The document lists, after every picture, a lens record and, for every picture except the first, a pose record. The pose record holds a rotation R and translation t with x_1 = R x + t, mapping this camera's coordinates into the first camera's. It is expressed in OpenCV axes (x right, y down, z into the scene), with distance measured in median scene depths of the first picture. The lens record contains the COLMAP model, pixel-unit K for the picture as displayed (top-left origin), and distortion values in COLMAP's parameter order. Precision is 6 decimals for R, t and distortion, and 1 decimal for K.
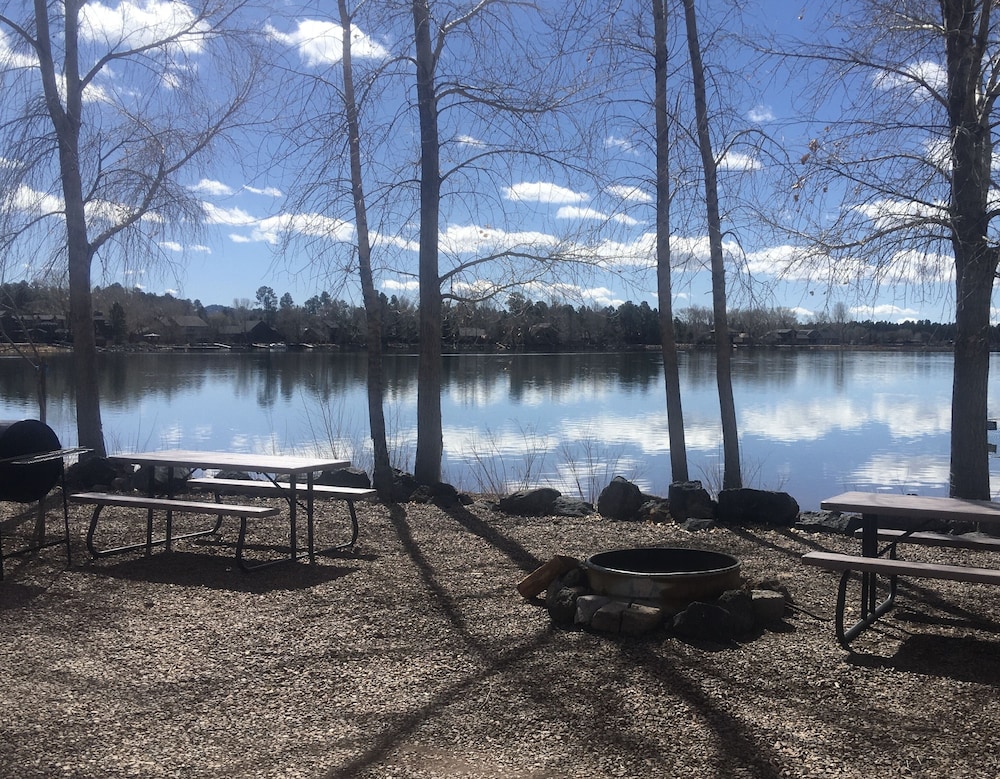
lens RADIAL K [[1066.8, 0, 500.0], [0, 1066.8, 389.5], [0, 0, 1]] dist [0.057162, -0.021703]
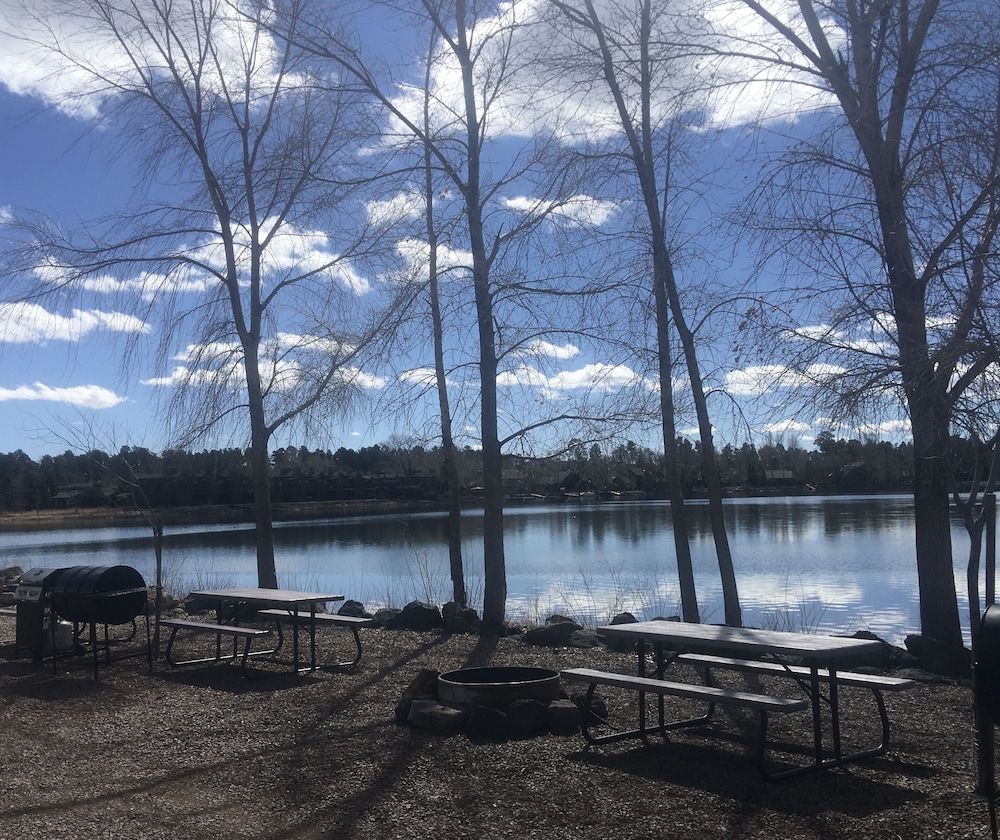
lens RADIAL K [[1082.4, 0, 500.0], [0, 1082.4, 420.0], [0, 0, 1]] dist [0.019734, 0.011548]
pose [[0.930969, -0.054903, -0.360946, 0.103251], [0.016812, 0.994026, -0.107838, 0.000341], [0.364710, 0.094326, 0.926331, -0.030758]]
